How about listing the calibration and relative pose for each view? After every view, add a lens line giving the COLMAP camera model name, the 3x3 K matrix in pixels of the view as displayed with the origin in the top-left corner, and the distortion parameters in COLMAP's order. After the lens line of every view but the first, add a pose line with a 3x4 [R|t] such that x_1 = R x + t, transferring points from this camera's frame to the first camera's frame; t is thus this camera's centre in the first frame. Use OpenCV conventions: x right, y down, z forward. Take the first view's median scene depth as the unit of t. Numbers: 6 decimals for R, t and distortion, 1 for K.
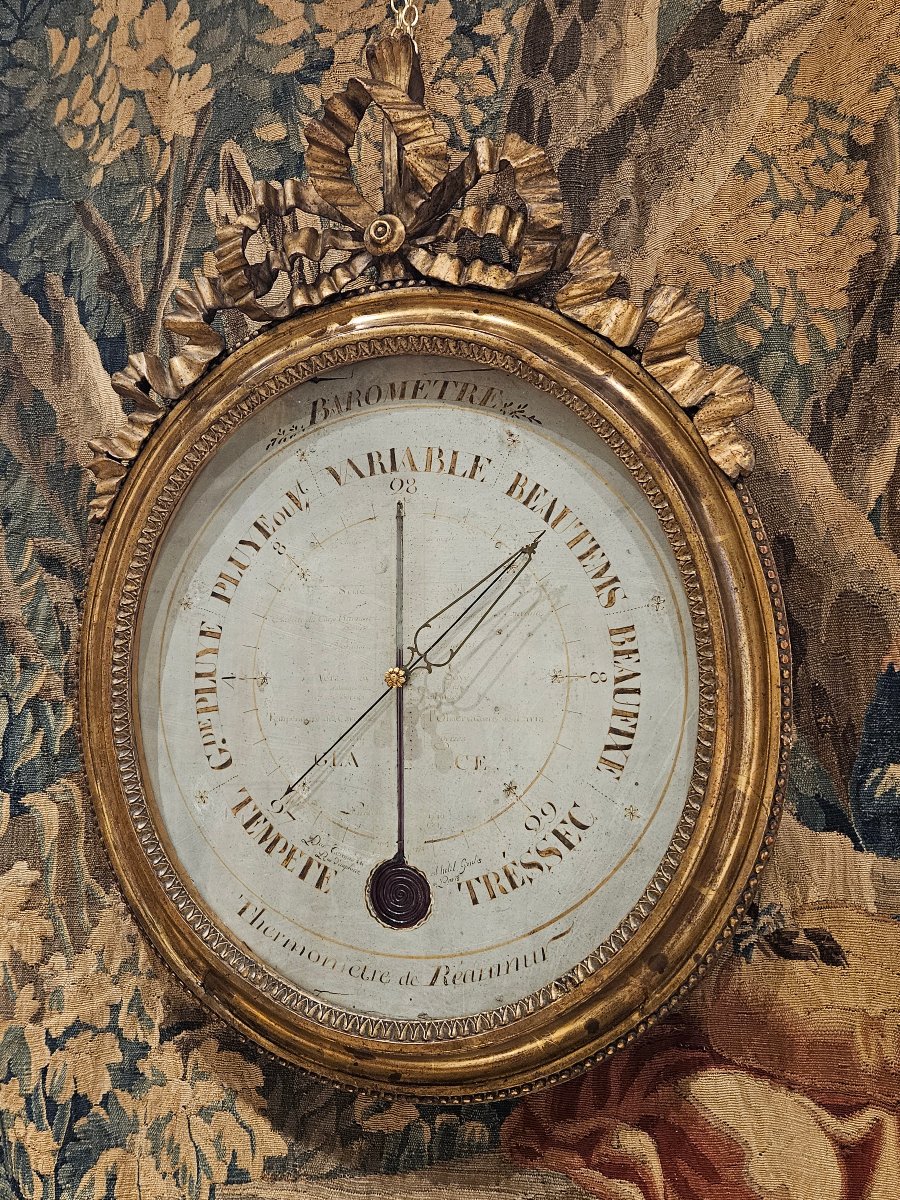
lens RADIAL K [[1174.5, 0, 437.7], [0, 1174.5, 598.8], [0, 0, 1]] dist [0.058618, 0.000000]
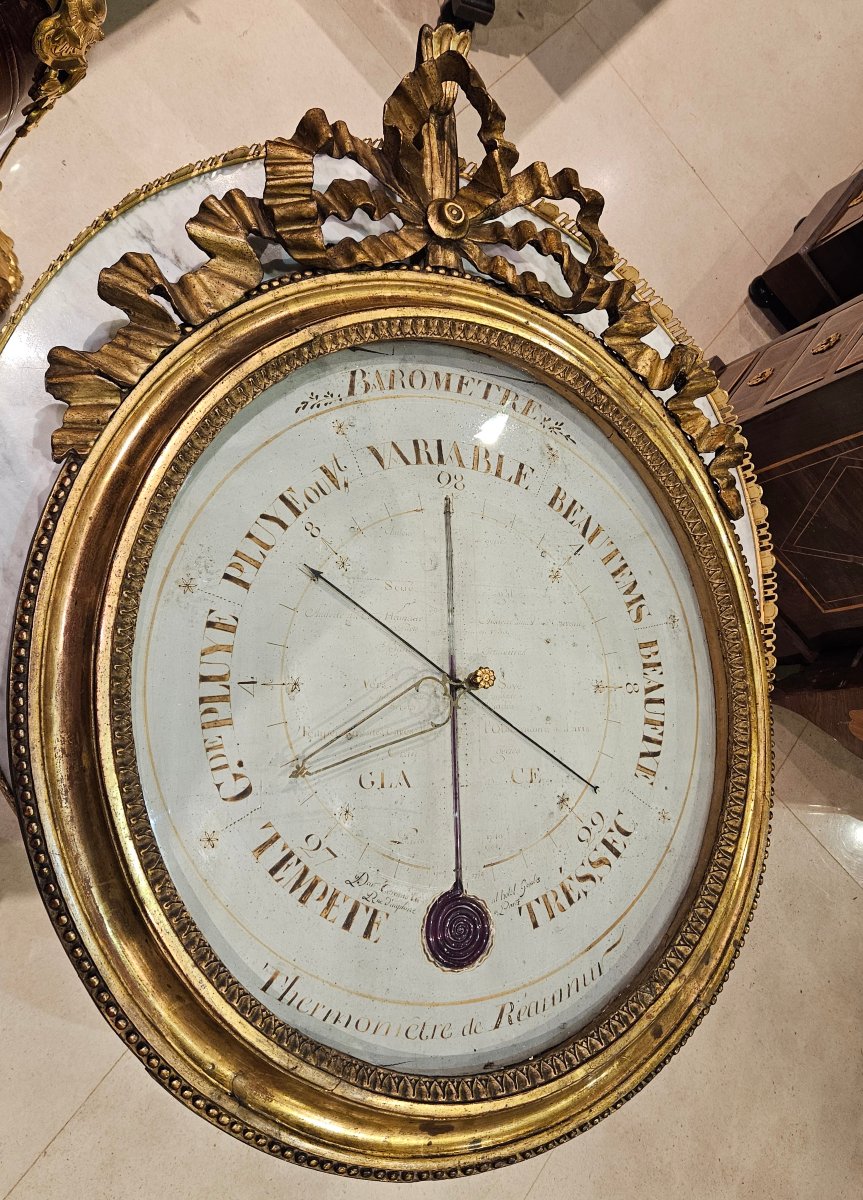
lens RADIAL K [[1039.8, 0, 471.0], [0, 1039.8, 582.5], [0, 0, 1]] dist [0.067170, -0.064976]
pose [[0.704947, 0.105181, 0.701418, -0.609231], [-0.024983, 0.992012, -0.123648, 0.089088], [-0.708820, 0.069641, 0.701943, 0.425123]]
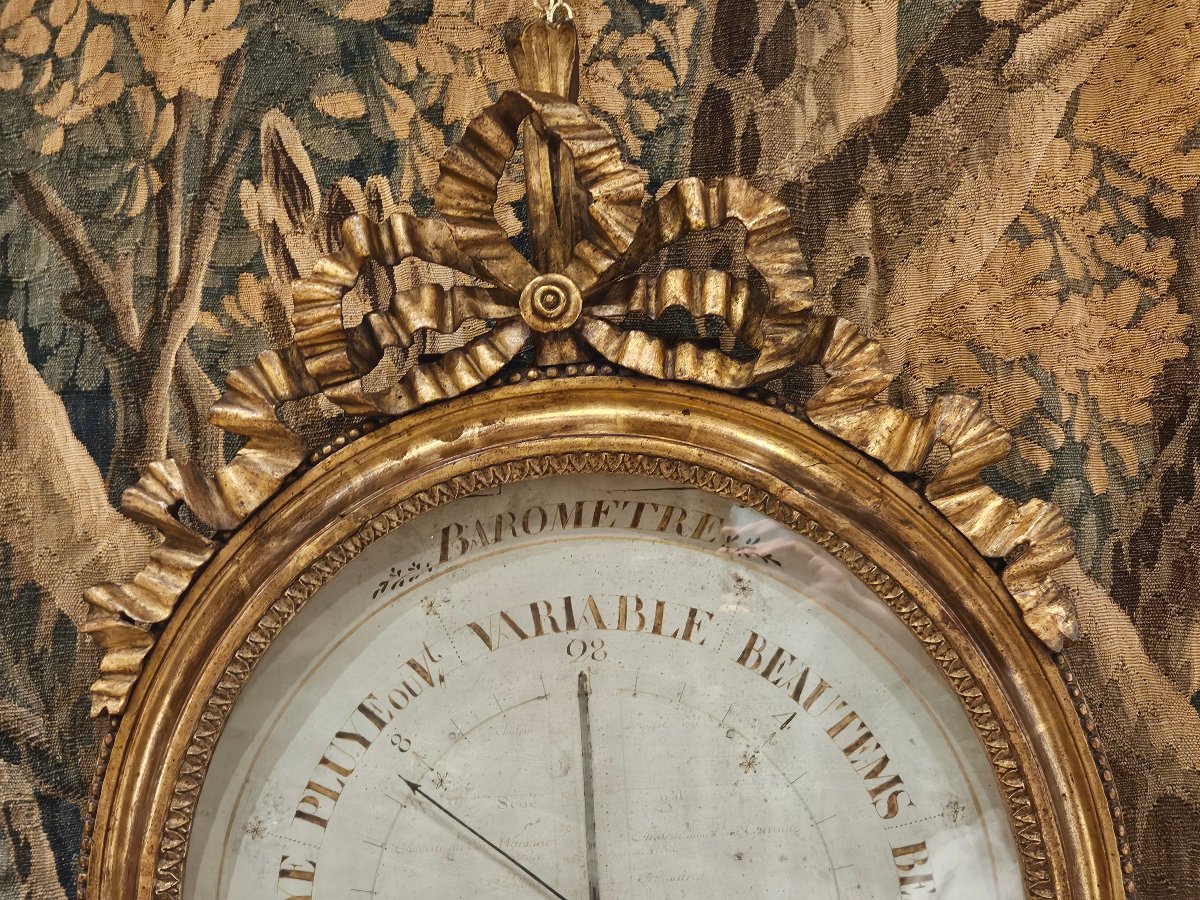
lens RADIAL K [[1459.4, 0, 600.1], [0, 1459.4, 455.2], [0, 0, 1]] dist [0.059100, 0.000000]
pose [[0.963282, -0.038085, 0.265777, -0.259481], [0.035098, 0.999256, 0.015981, -0.235126], [-0.266188, -0.006066, 0.963902, 0.151303]]
